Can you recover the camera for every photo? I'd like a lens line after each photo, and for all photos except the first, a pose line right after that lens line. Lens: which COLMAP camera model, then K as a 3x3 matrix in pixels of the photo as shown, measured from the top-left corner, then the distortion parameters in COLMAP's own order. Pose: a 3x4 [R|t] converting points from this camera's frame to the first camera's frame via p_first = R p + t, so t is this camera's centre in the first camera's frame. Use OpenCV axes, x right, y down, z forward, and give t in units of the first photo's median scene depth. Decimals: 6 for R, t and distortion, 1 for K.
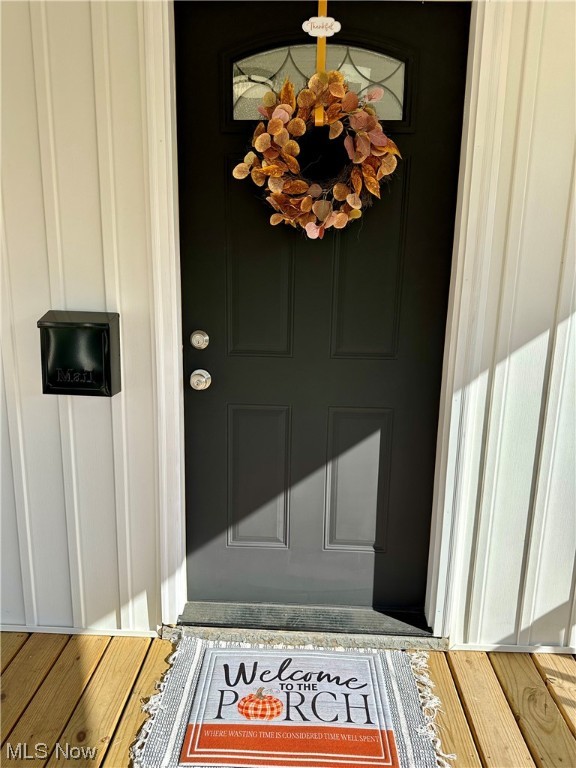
lens RADIAL K [[544.3, 0, 288.0], [0, 544.3, 384.0], [0, 0, 1]] dist [0.071512, -0.102983]
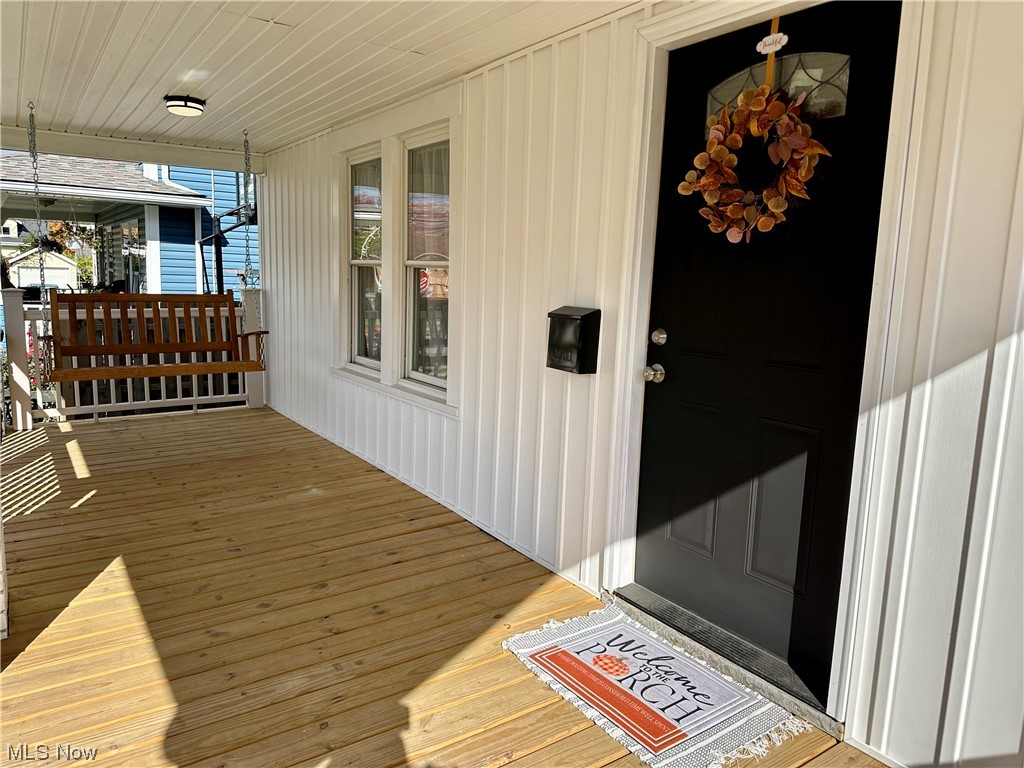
lens RADIAL K [[725.7, 0, 513.3], [0, 725.7, 364.0], [0, 0, 1]] dist [0.071512, -0.102983]
pose [[0.591999, 0.093805, -0.800461, 0.901004], [-0.181605, 0.983186, -0.019092, 0.058128], [0.785212, 0.156670, 0.599080, -0.113623]]
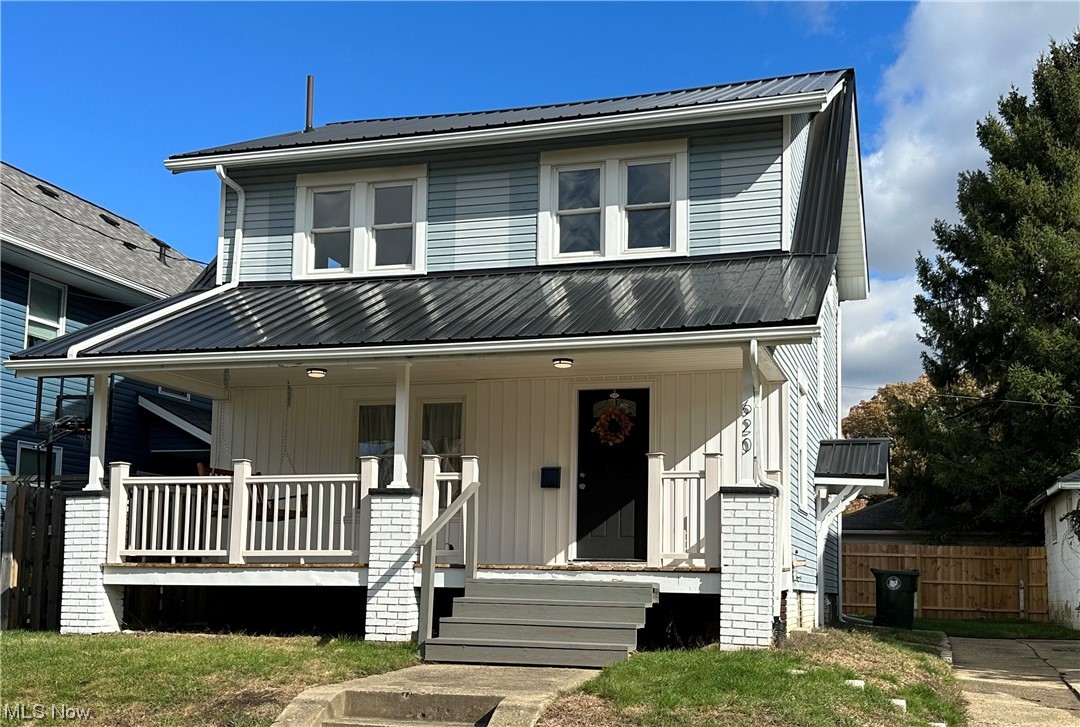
lens RADIAL K [[1148.9, 0, 540.0], [0, 1148.9, 363.5], [0, 0, 1]] dist [0.001318, 0.000016]
pose [[0.966430, -0.050147, -0.251990, 1.583946], [-0.052742, 0.921161, -0.385591, 2.279405], [0.251459, 0.385938, 0.887592, -6.346193]]
